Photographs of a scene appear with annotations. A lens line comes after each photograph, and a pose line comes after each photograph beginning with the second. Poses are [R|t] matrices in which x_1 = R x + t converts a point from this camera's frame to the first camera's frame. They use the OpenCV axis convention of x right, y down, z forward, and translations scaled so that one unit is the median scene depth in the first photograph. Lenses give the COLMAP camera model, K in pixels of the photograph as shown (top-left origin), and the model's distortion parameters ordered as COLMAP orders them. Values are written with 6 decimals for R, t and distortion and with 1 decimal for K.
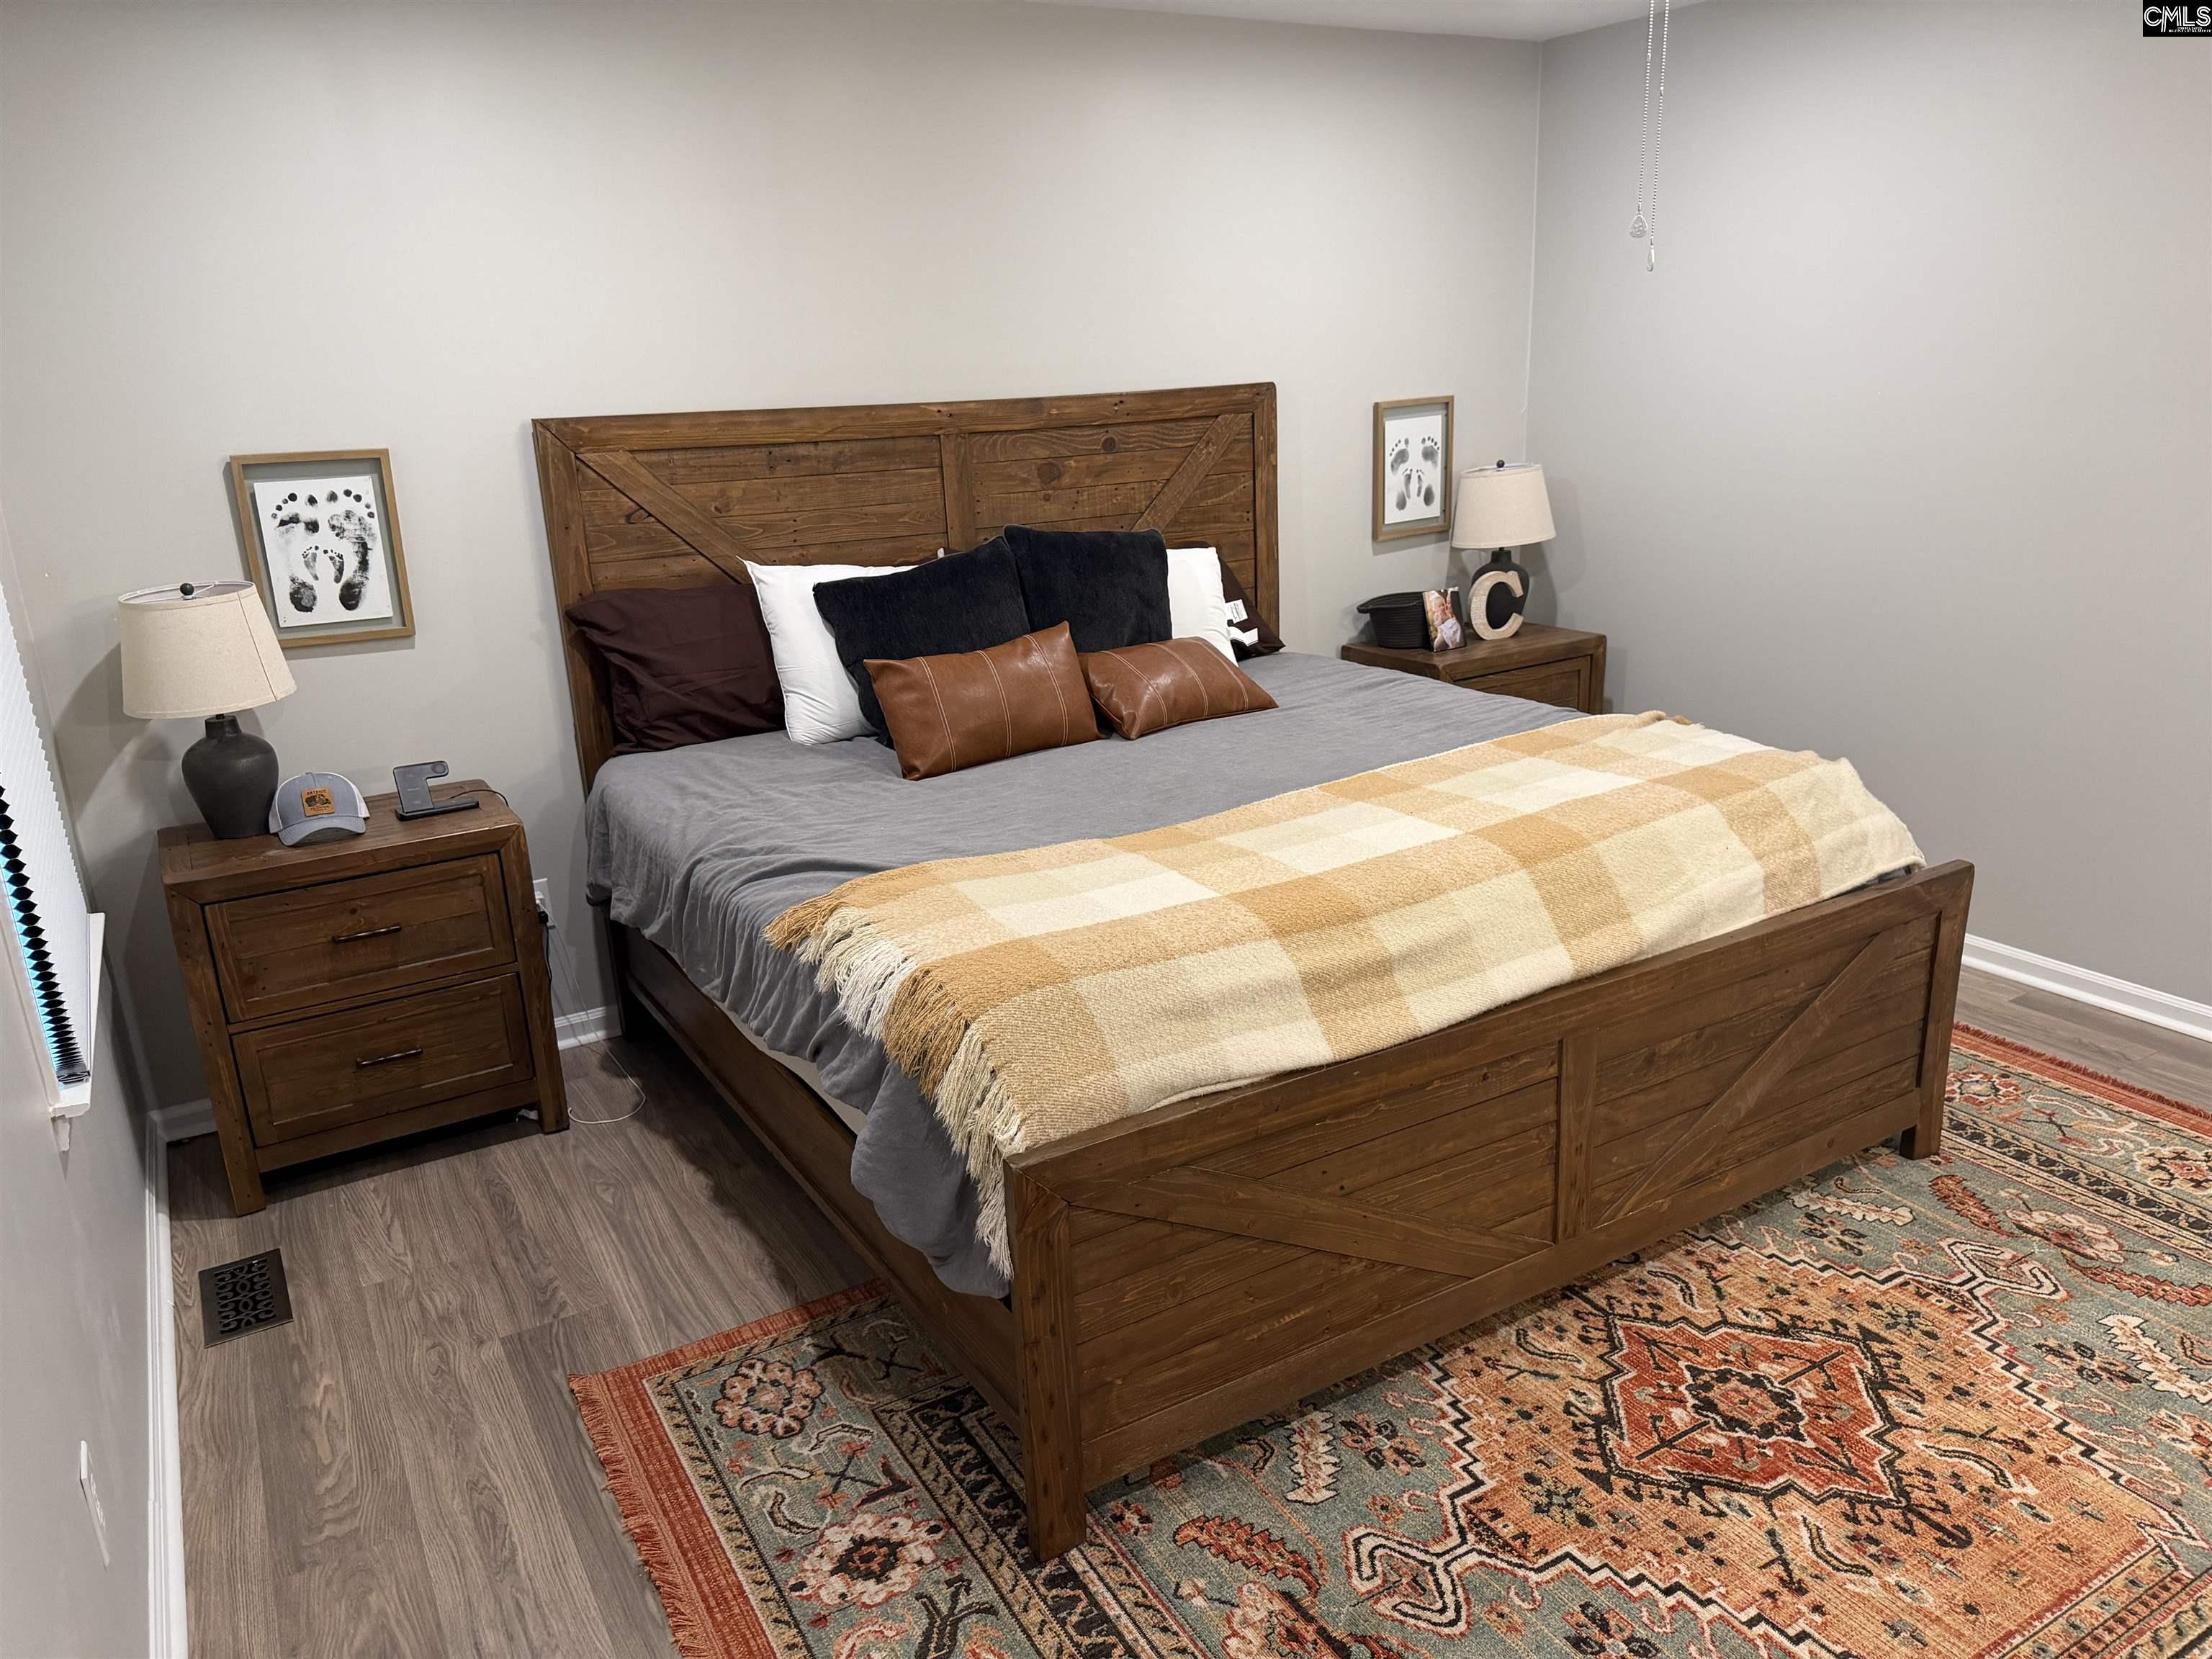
lens RADIAL K [[1576.3, 0, 1120.0], [0, 1576.3, 829.3], [0, 0, 1]] dist [0.061644, -0.064451]
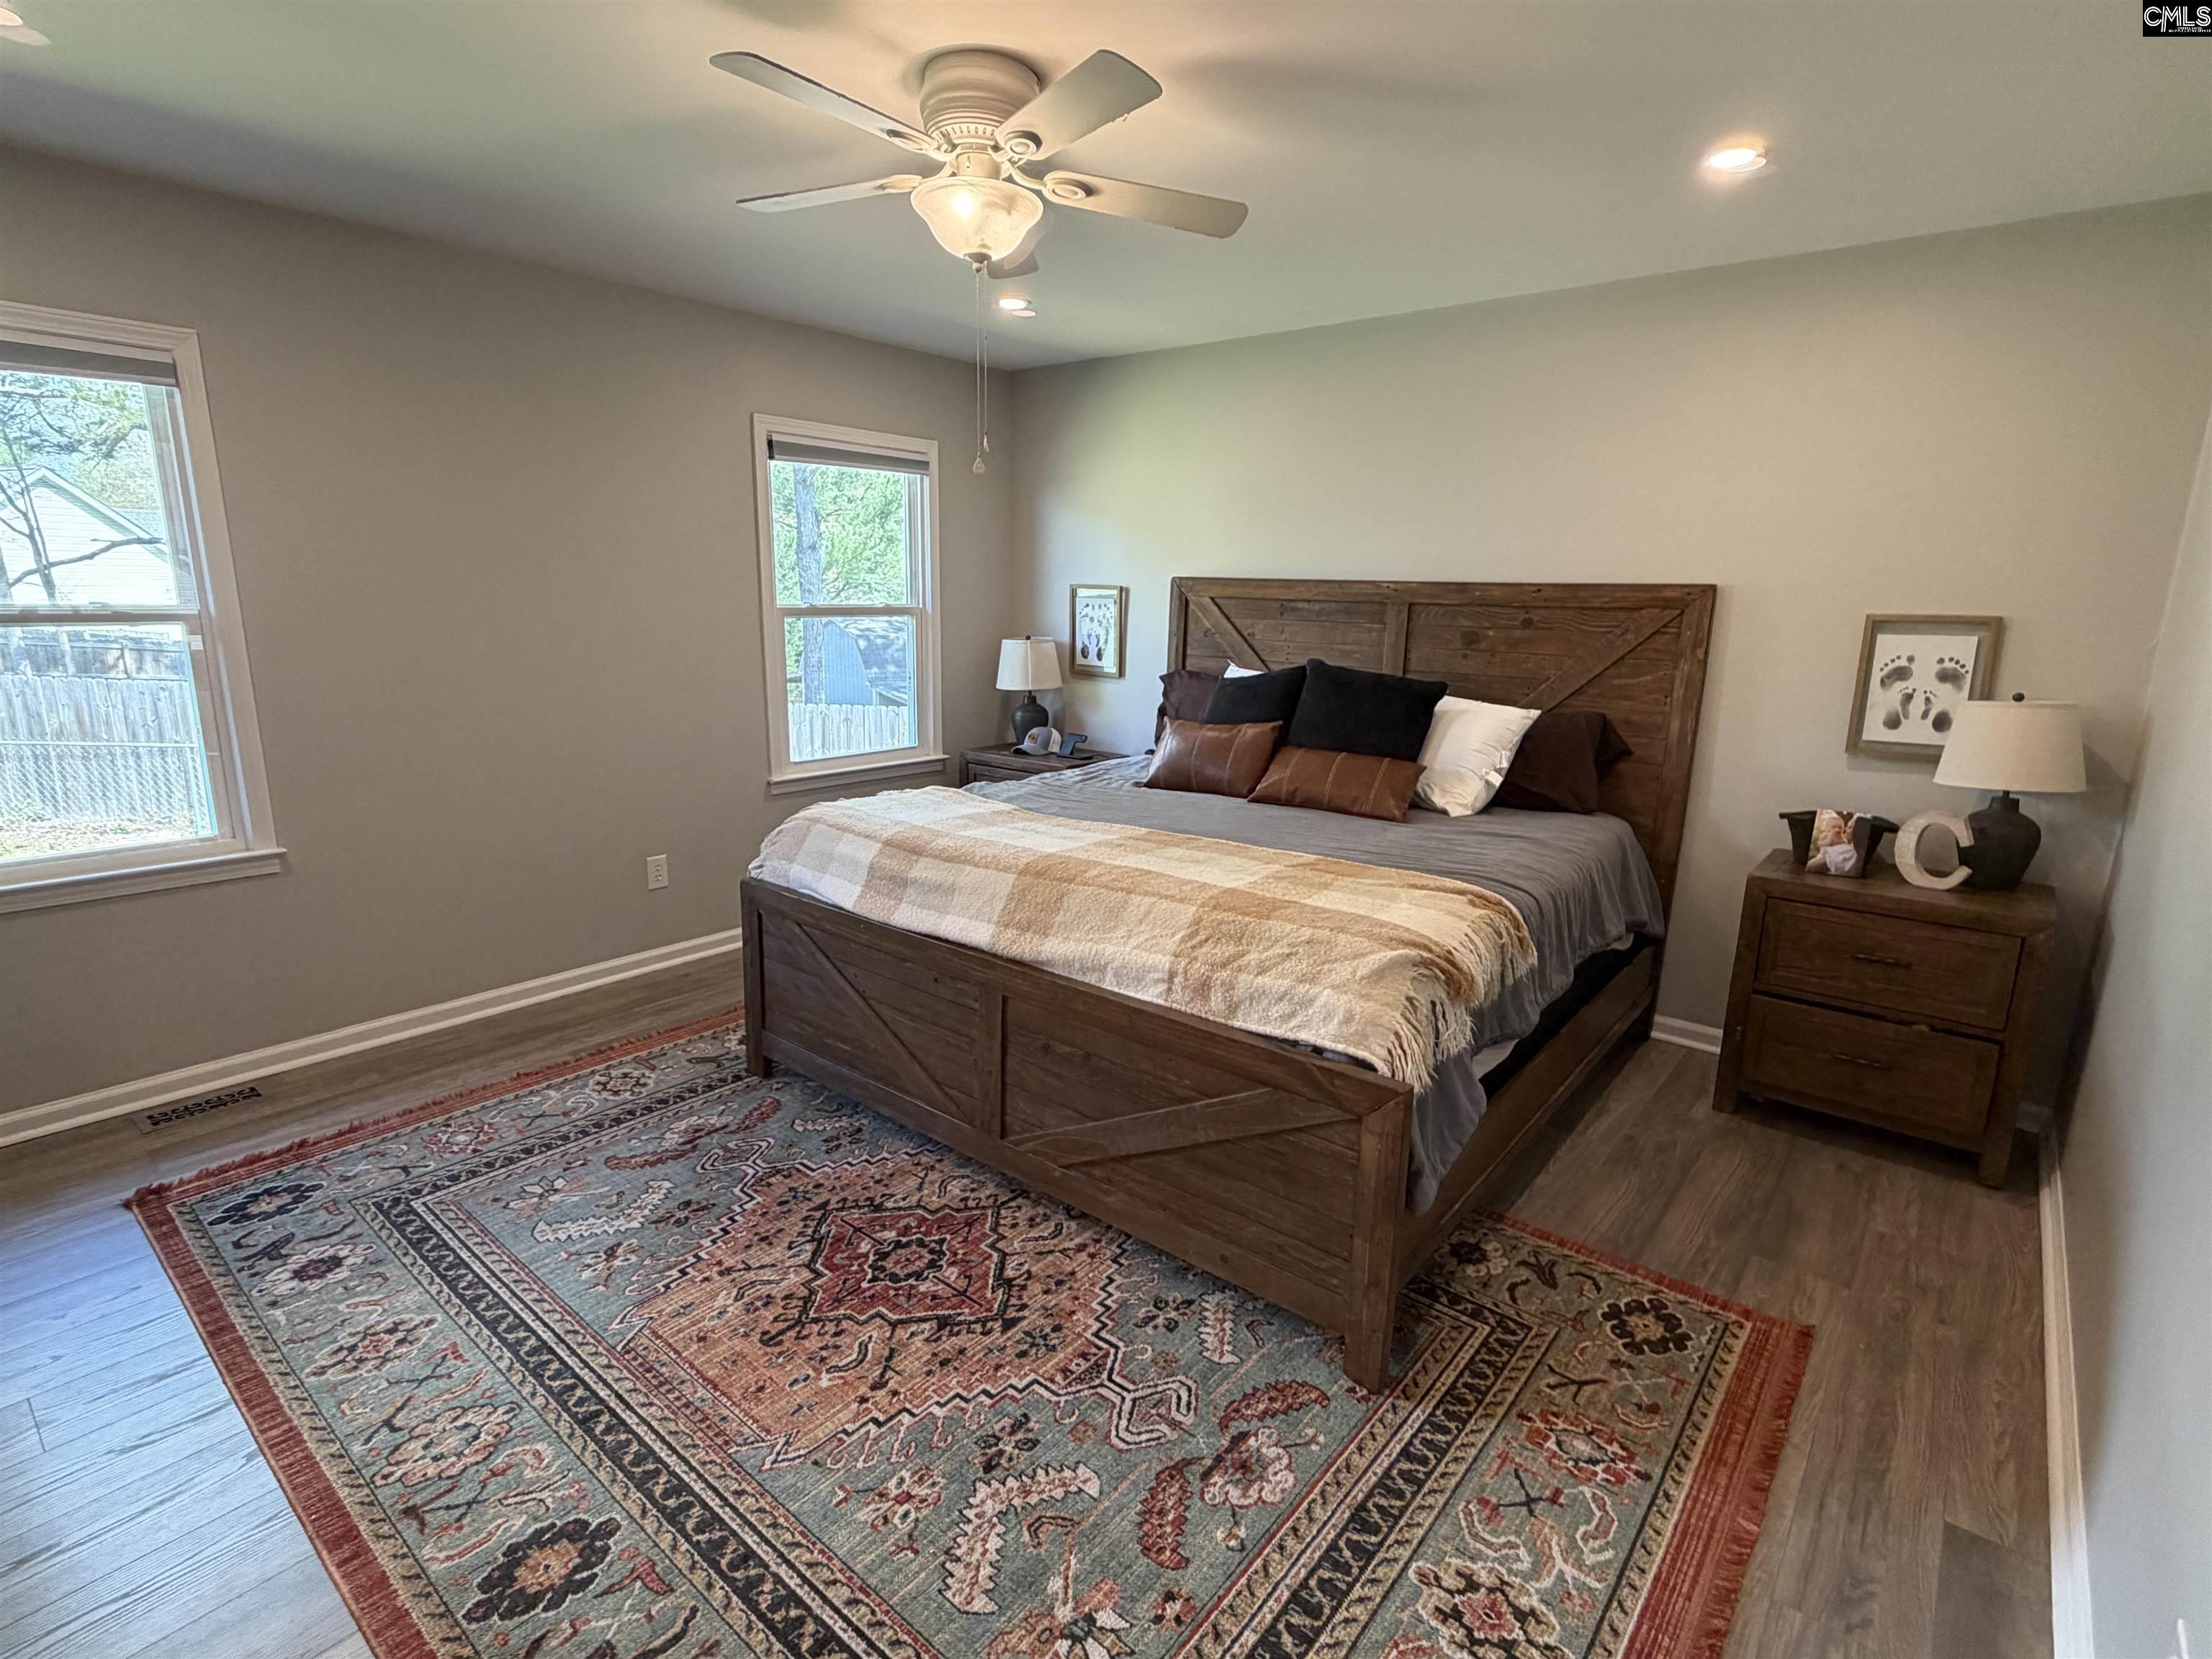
lens RADIAL K [[1086.5, 0, 1106.0], [0, 1086.5, 829.5], [0, 0, 1]] dist [-0.001819, -0.001102]
pose [[0.329895, 0.248300, -0.910778, 0.990756], [-0.307571, 0.940416, 0.144974, -0.154102], [0.892507, 0.232303, 0.386609, 0.562363]]
